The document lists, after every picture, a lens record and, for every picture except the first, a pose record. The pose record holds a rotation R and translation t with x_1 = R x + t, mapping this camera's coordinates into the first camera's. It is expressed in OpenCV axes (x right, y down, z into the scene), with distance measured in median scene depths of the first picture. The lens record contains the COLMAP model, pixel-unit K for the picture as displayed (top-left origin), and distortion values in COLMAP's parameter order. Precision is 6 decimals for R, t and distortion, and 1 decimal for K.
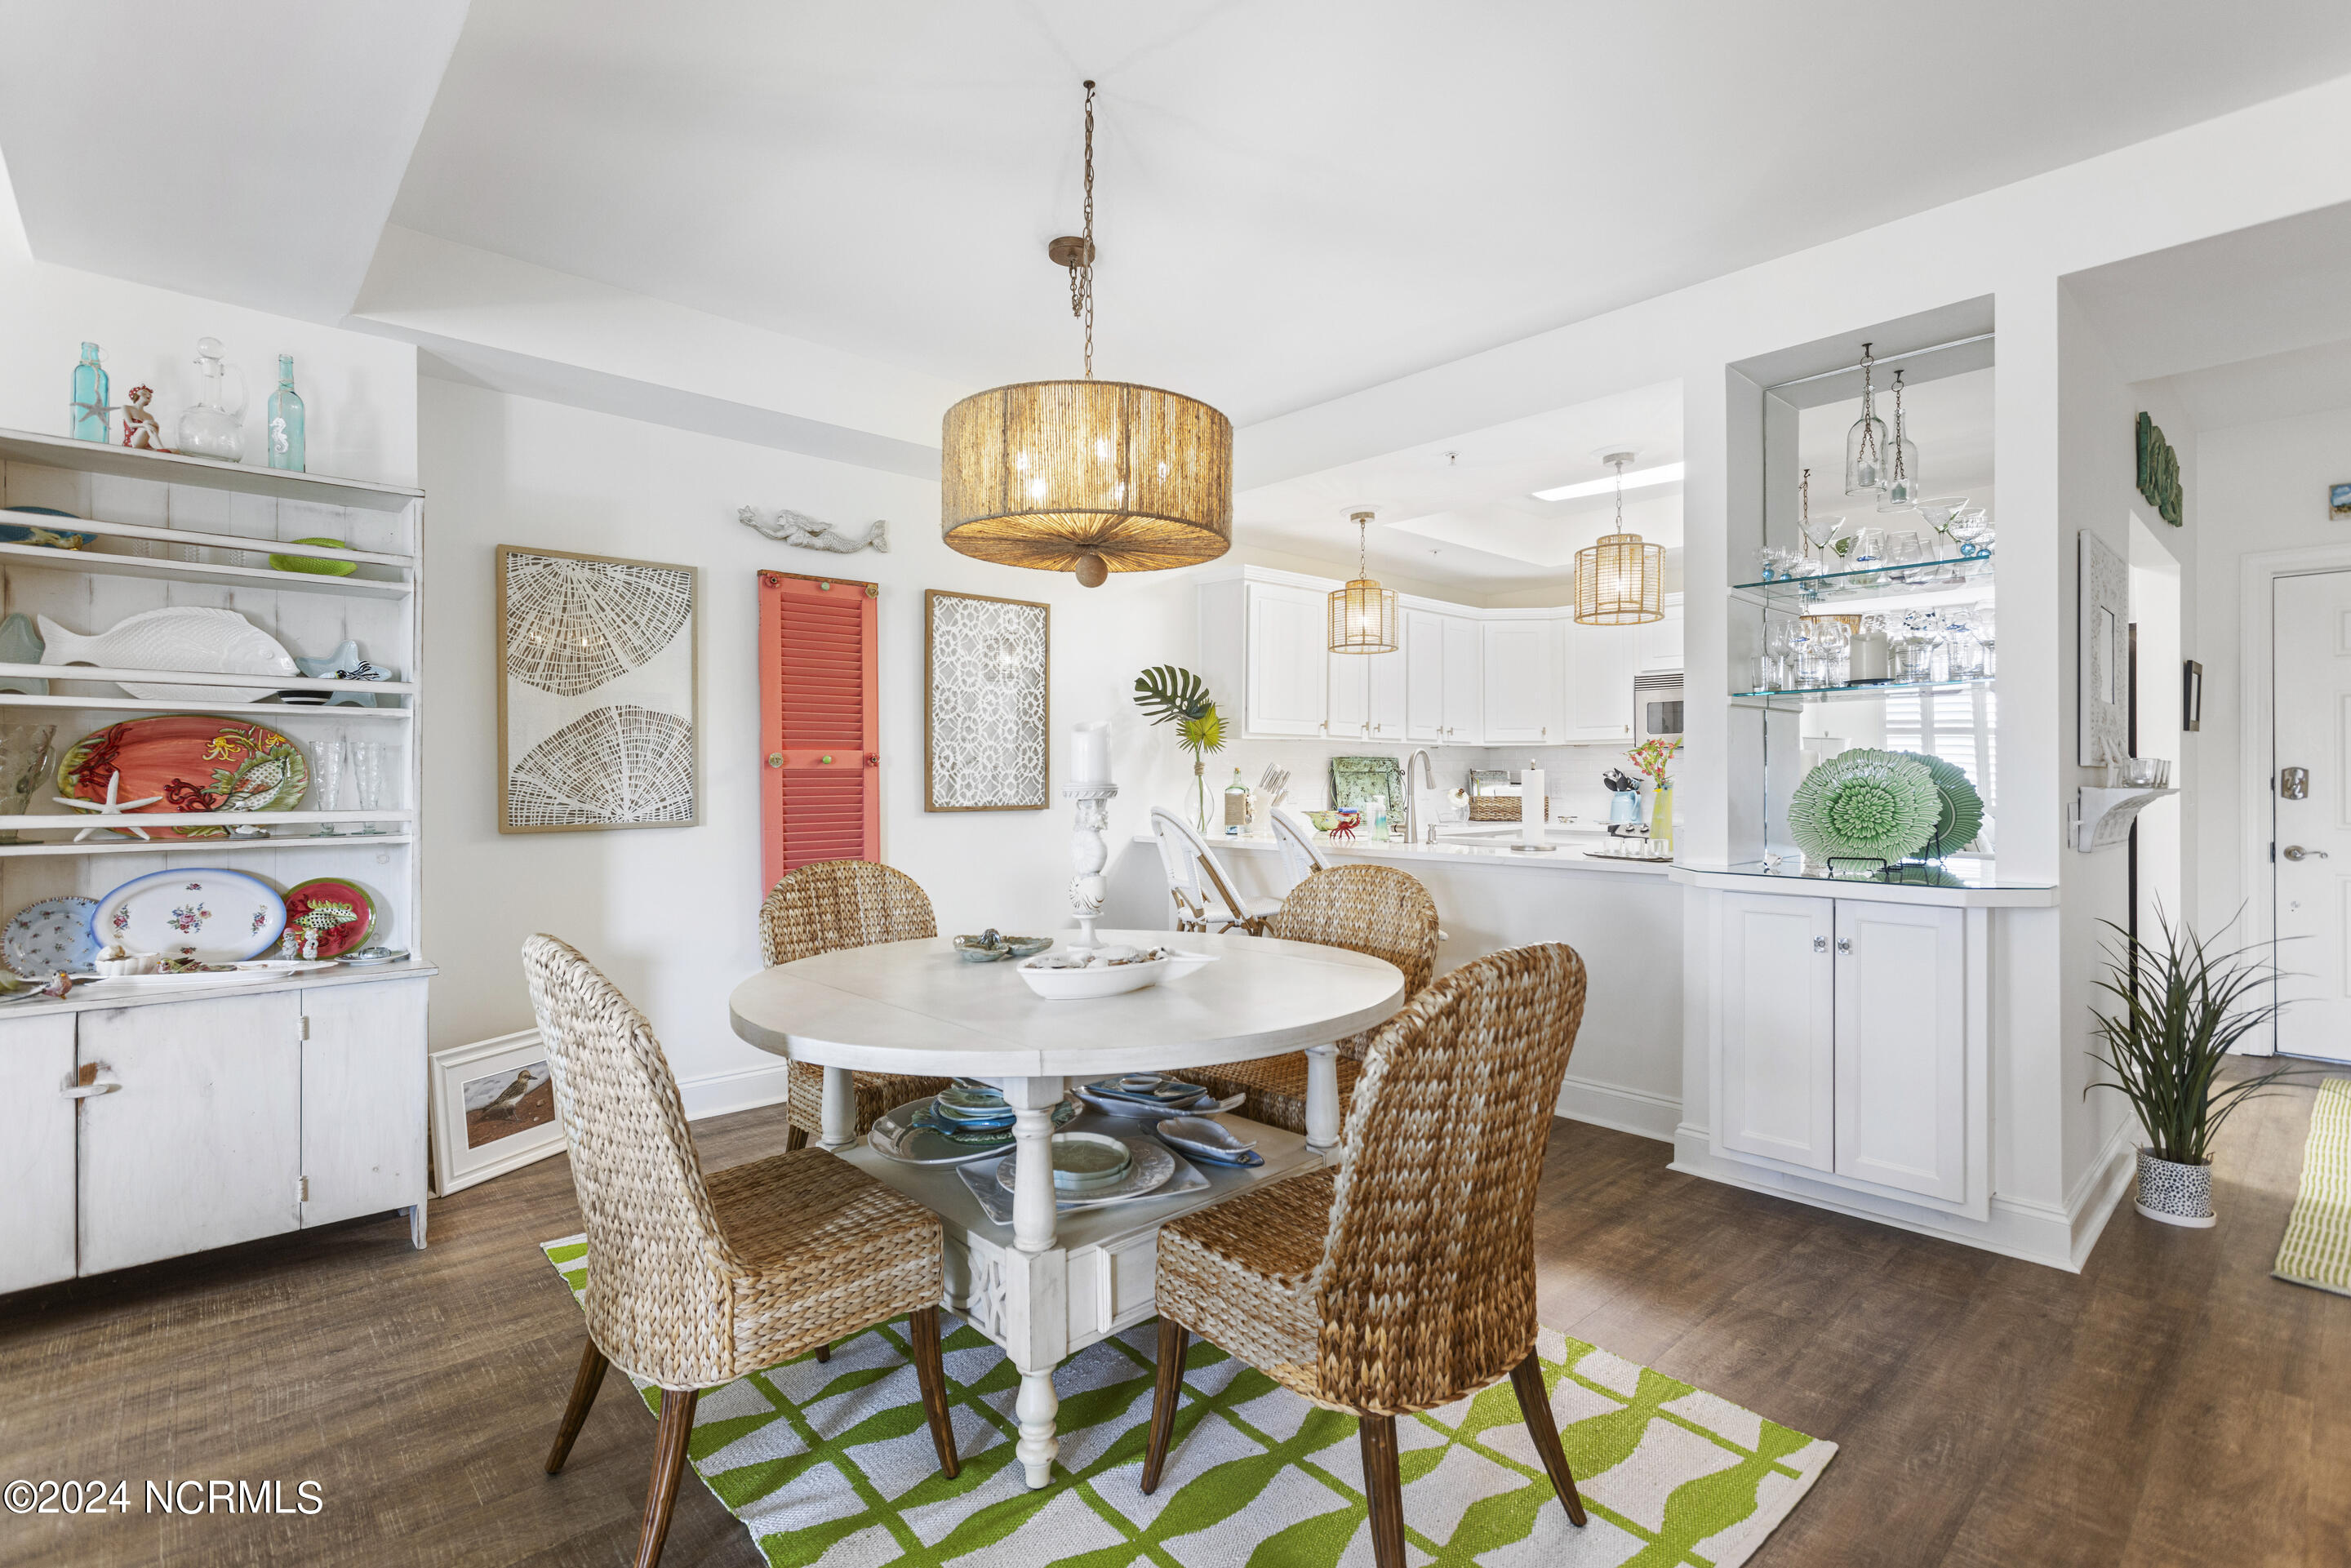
lens RADIAL K [[1110.8, 0, 1173.4], [0, 1110.8, 778.7], [0, 0, 1]] dist [0.001990, 0.000992]
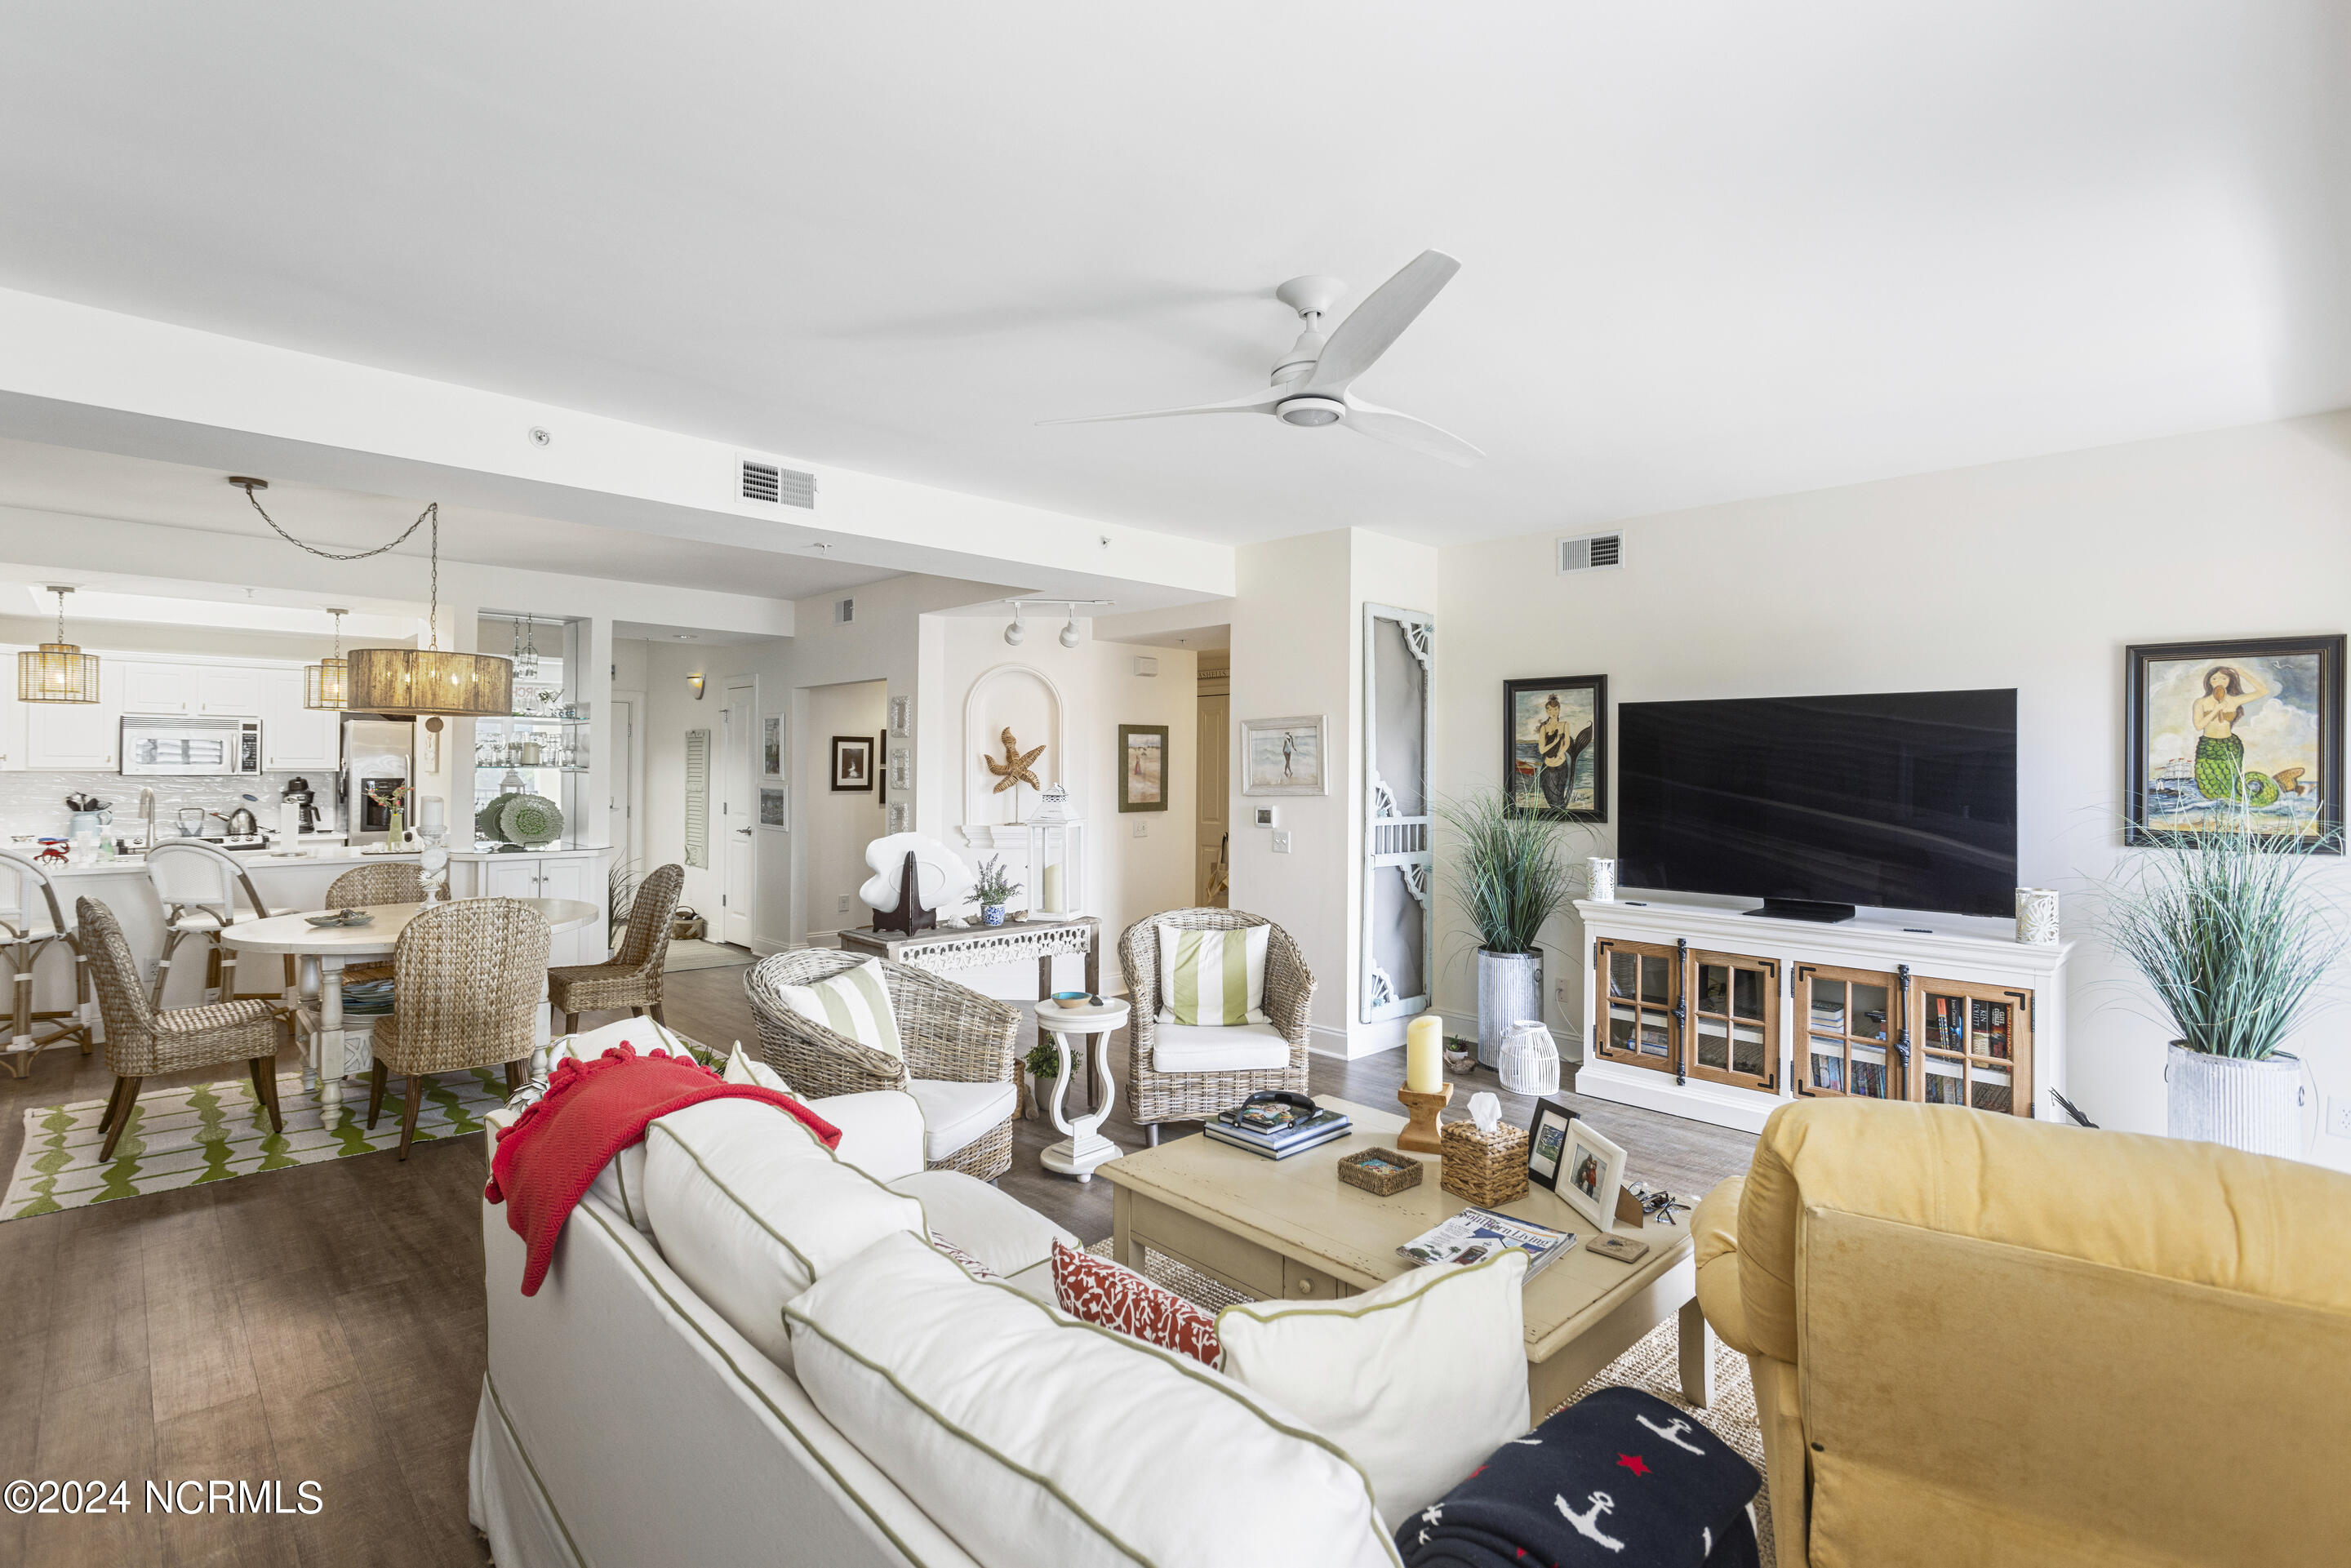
lens RADIAL K [[1110.8, 0, 1174.9], [0, 1110.8, 764.8], [0, 0, 1]] dist [0.001990, 0.000992]
pose [[-0.024707, 0.004170, 0.999686, -1.347069], [-0.007778, 0.999960, -0.004363, -0.068952], [-0.999664, -0.007884, -0.024674, -0.210062]]
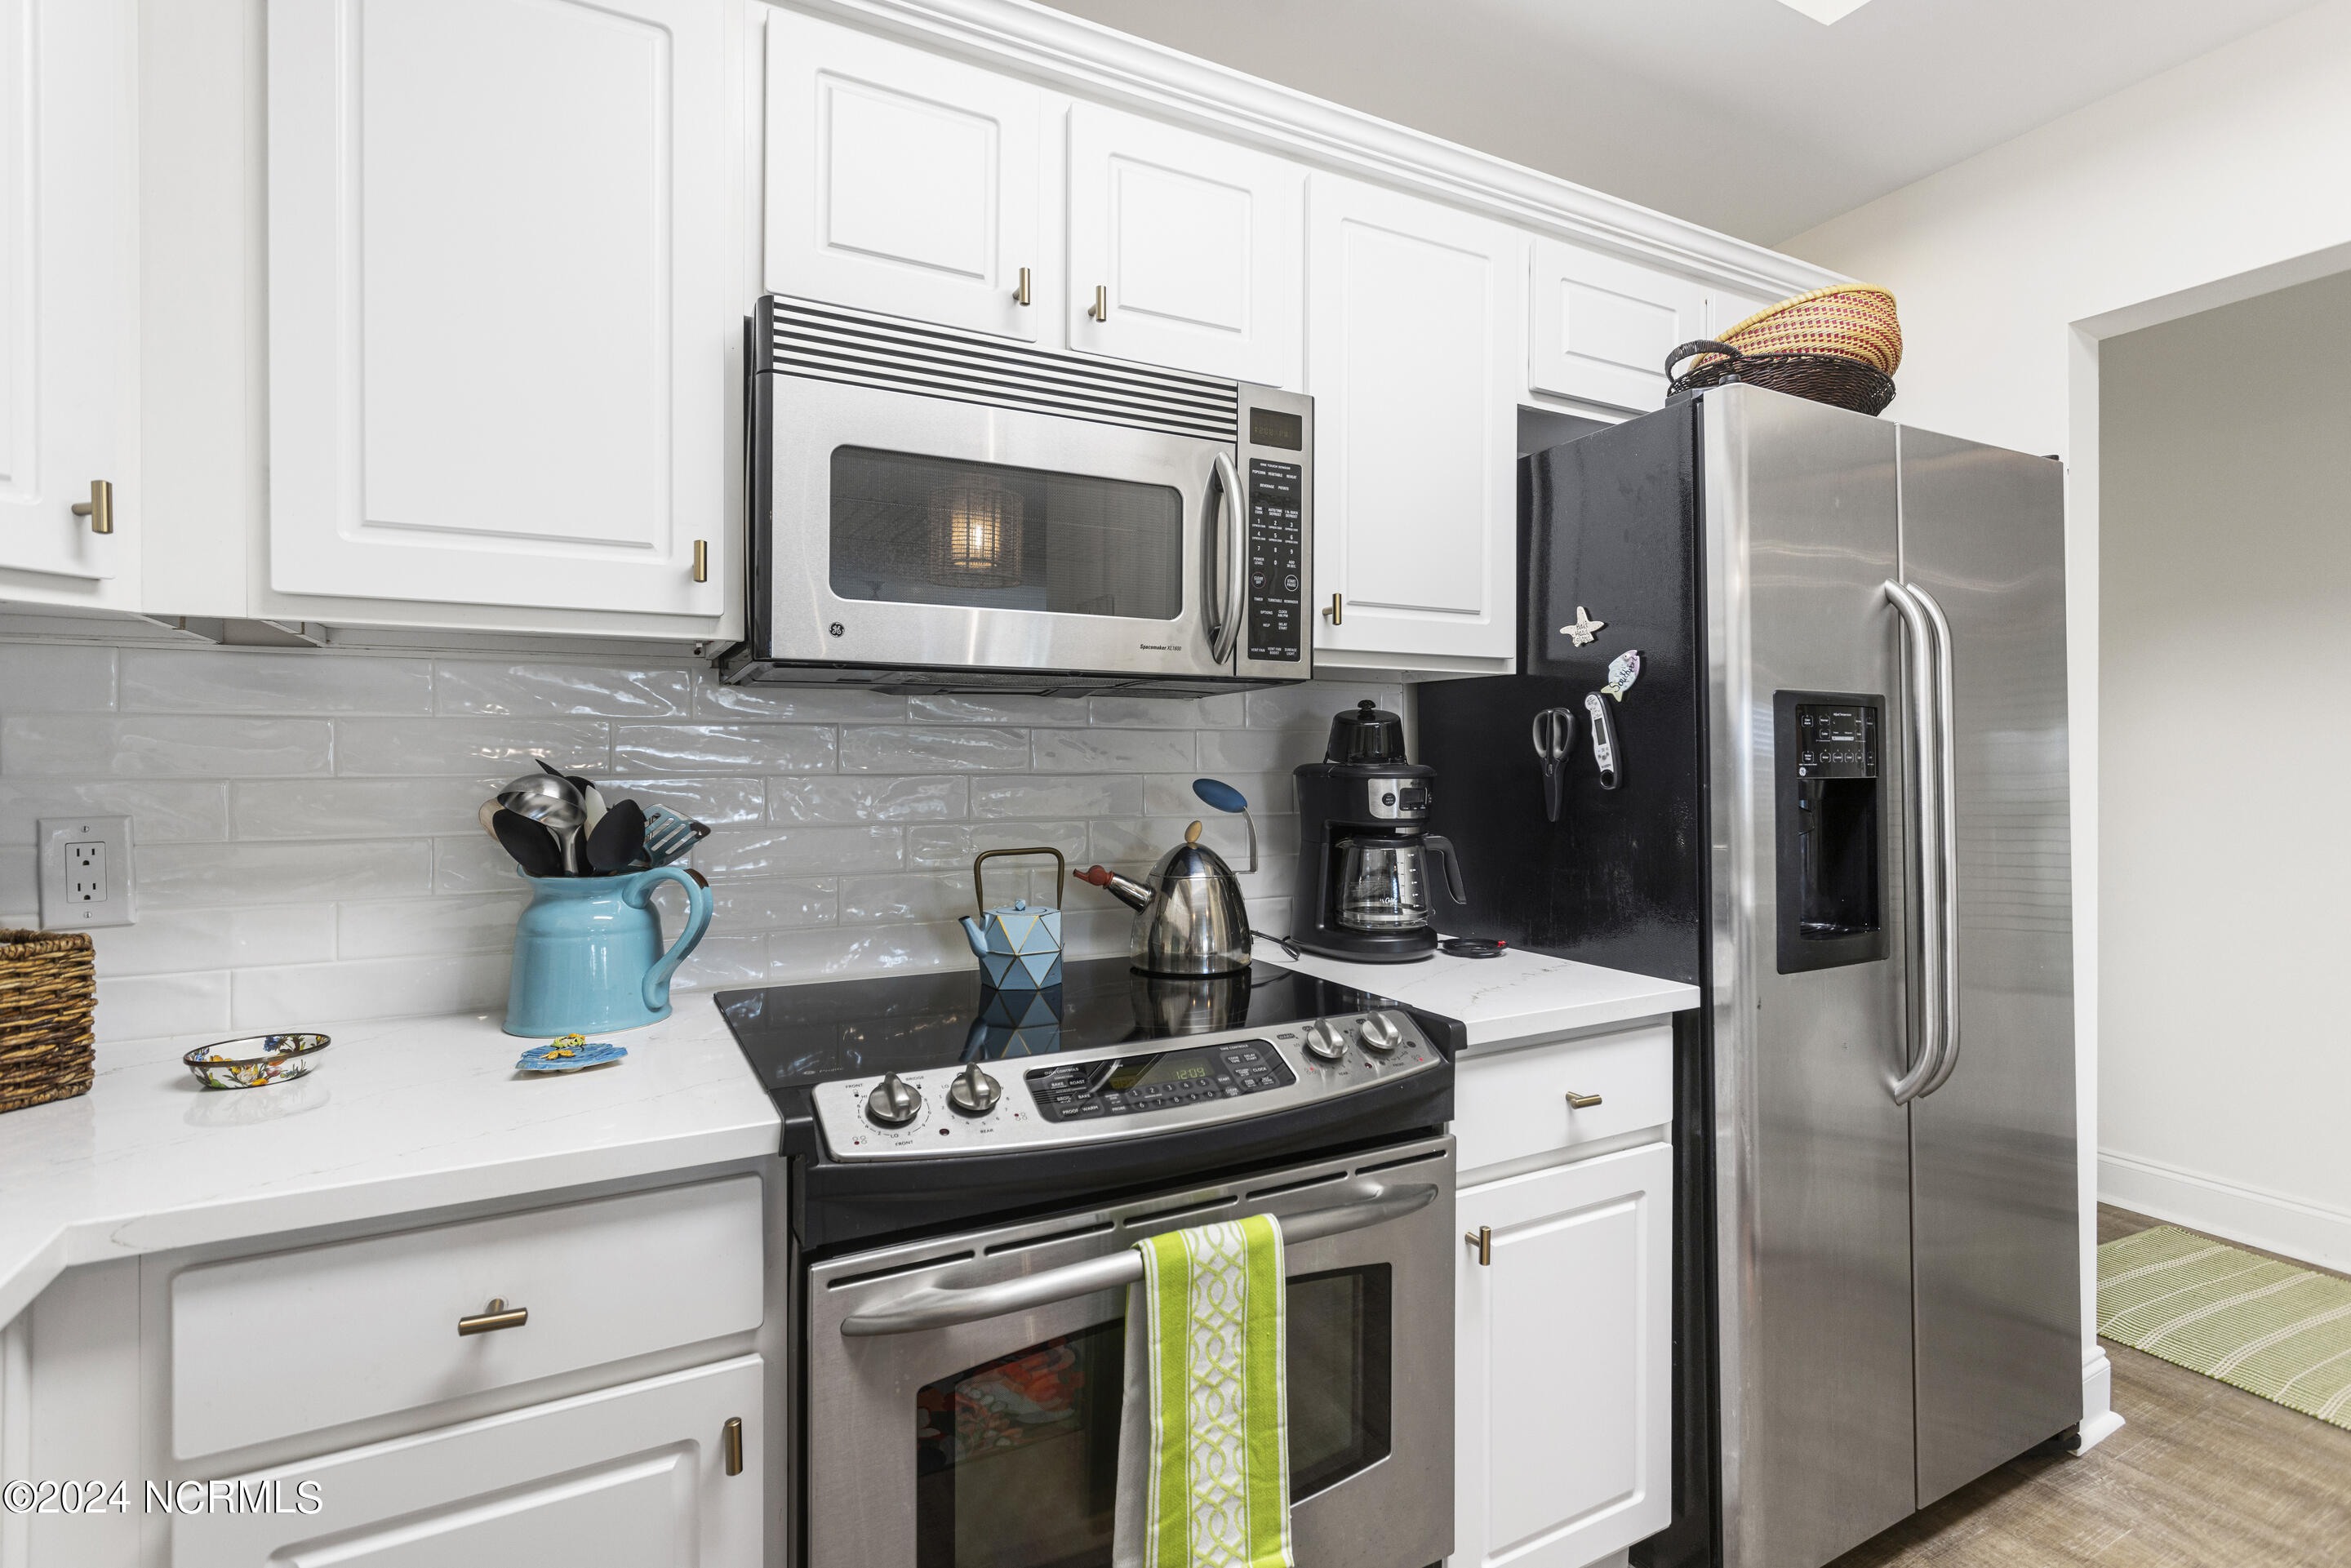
lens RADIAL K [[1110.8, 0, 1166.3], [0, 1110.8, 762.9], [0, 0, 1]] dist [0.001990, 0.000992]
pose [[0.245359, -0.003511, 0.969426, 0.382582], [0.000993, 0.999994, 0.003370, -0.016317], [-0.969432, 0.000135, 0.245361, 1.409823]]
